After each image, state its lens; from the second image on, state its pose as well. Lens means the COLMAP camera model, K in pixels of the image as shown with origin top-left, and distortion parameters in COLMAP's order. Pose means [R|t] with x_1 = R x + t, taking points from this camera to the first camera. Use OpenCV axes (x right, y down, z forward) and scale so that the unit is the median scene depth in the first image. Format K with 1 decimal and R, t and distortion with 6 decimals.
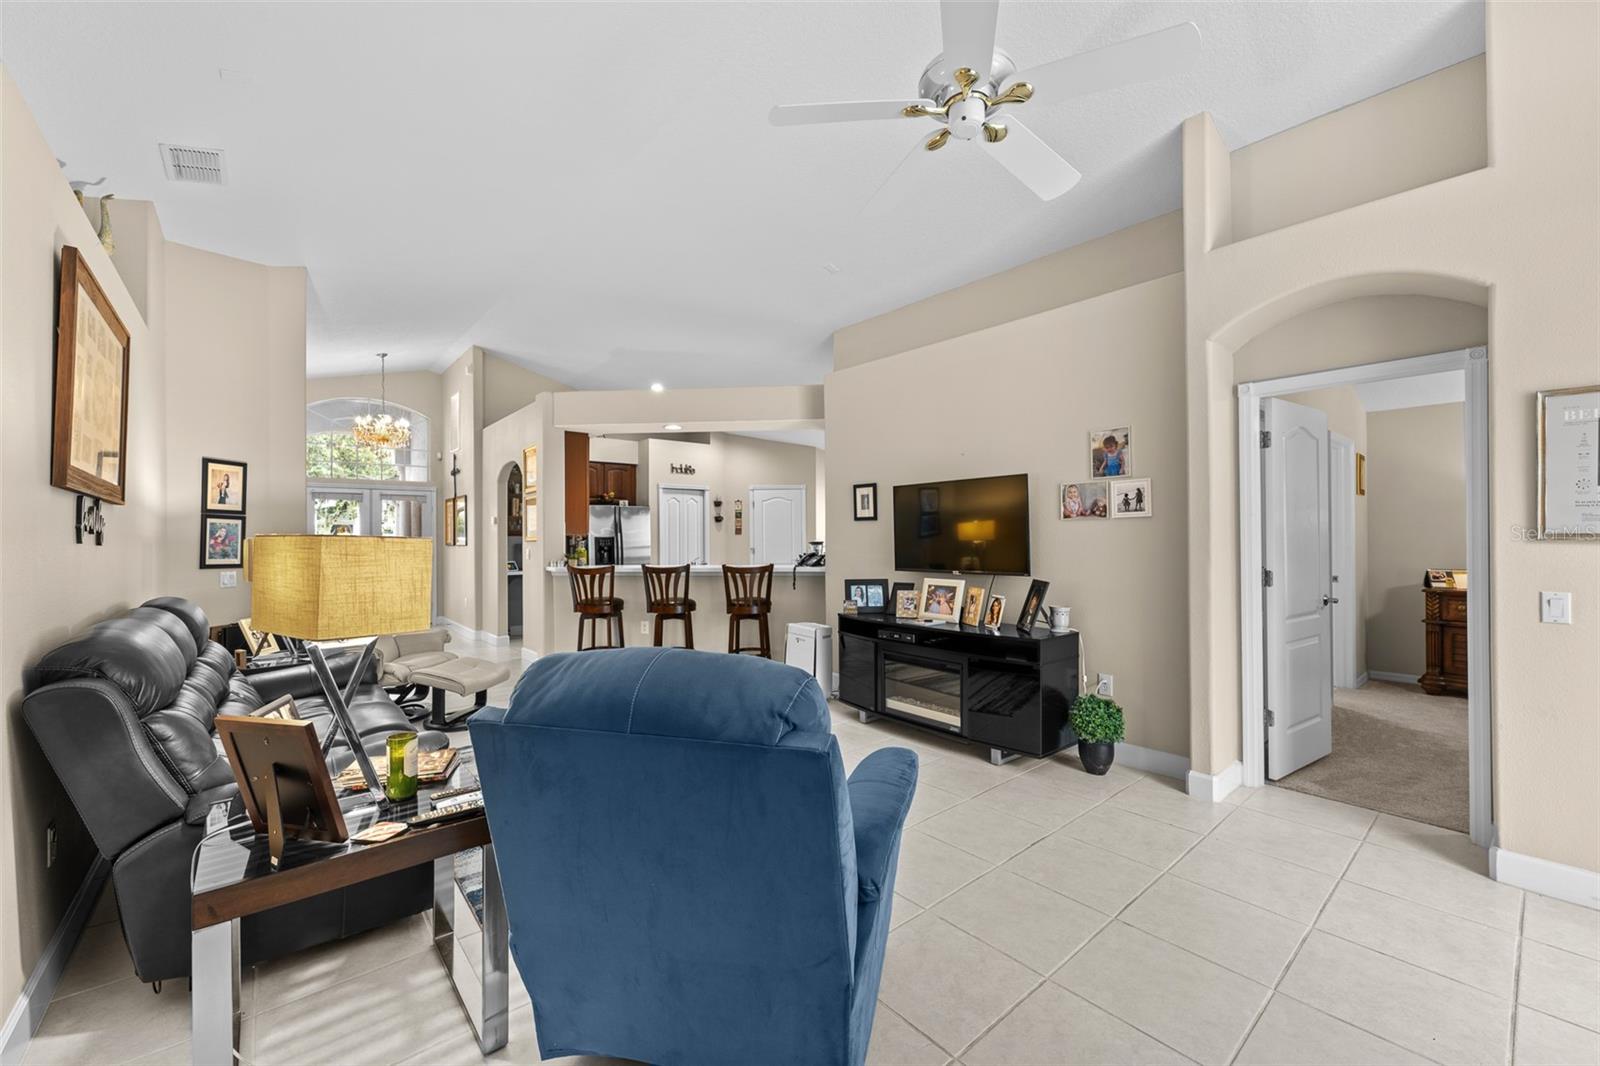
lens RADIAL K [[630.2, 0, 800.0], [0, 630.2, 533.0], [0, 0, 1]] dist [-0.000031, 0.000031]
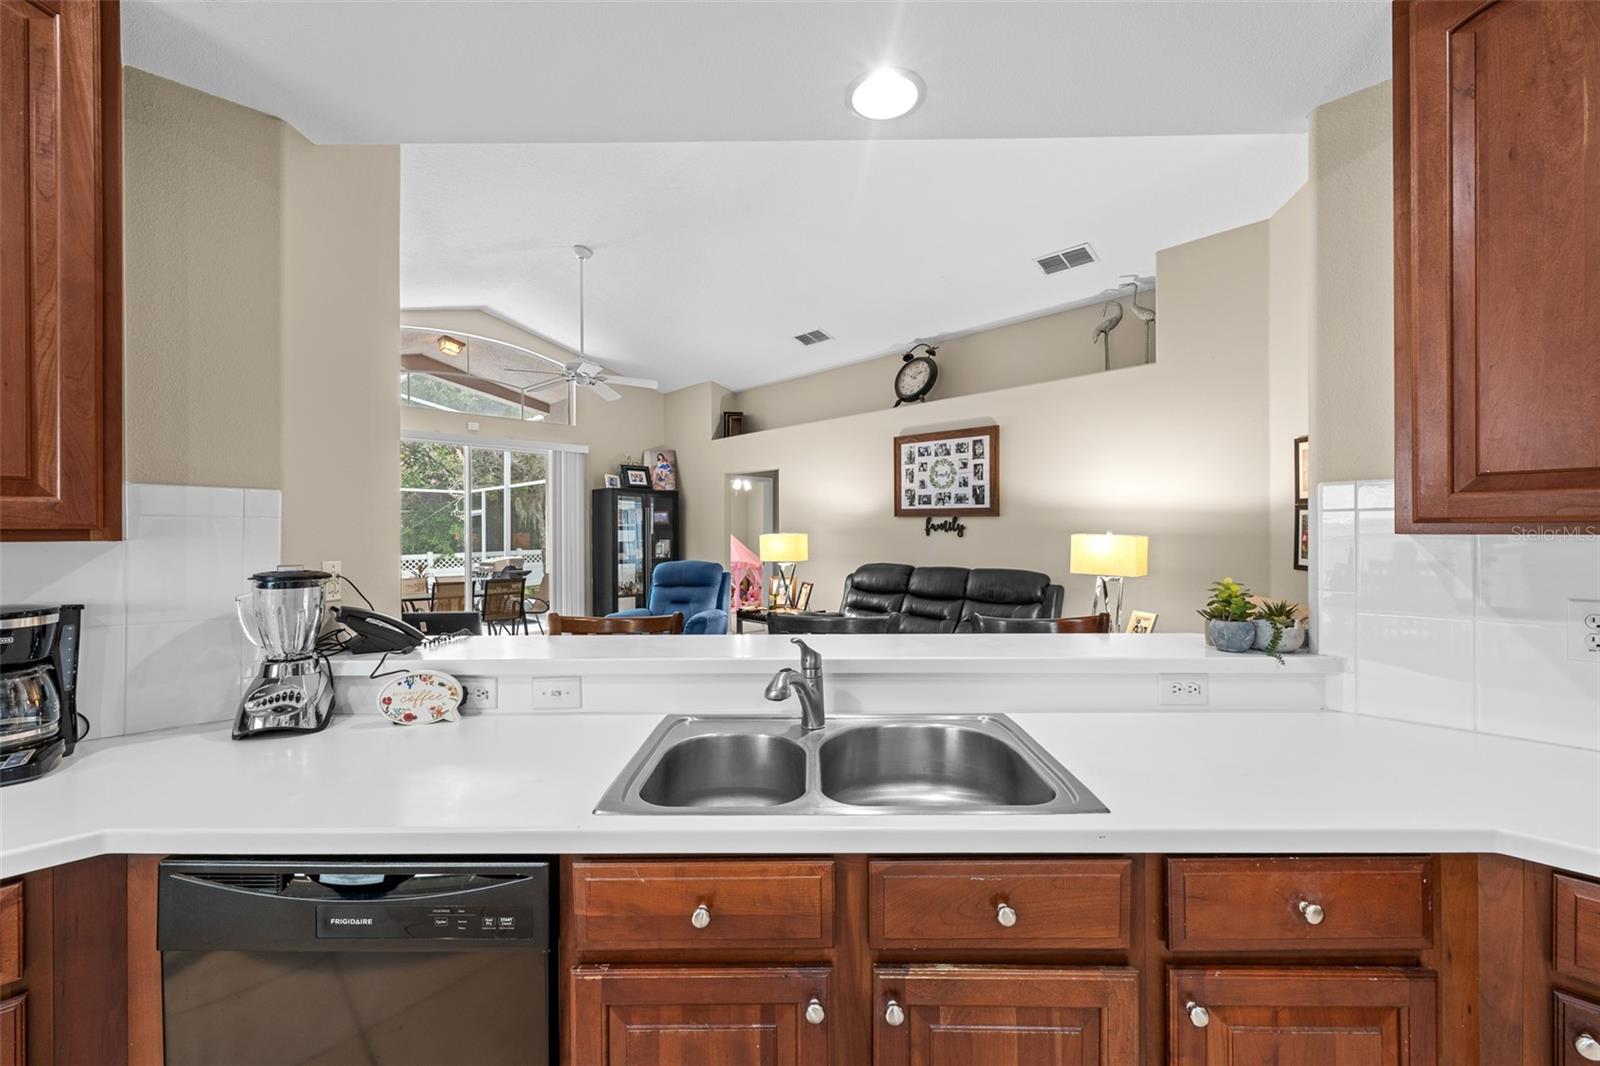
lens RADIAL K [[634.2, 0, 800.0], [0, 634.2, 533.0], [0, 0, 1]] dist [0.000558, 0.000082]
pose [[-0.997181, 0.011019, -0.074217, -0.200981], [0.011208, 0.999935, -0.002132, 0.001729], [0.074189, -0.002958, -0.997240, 1.662660]]
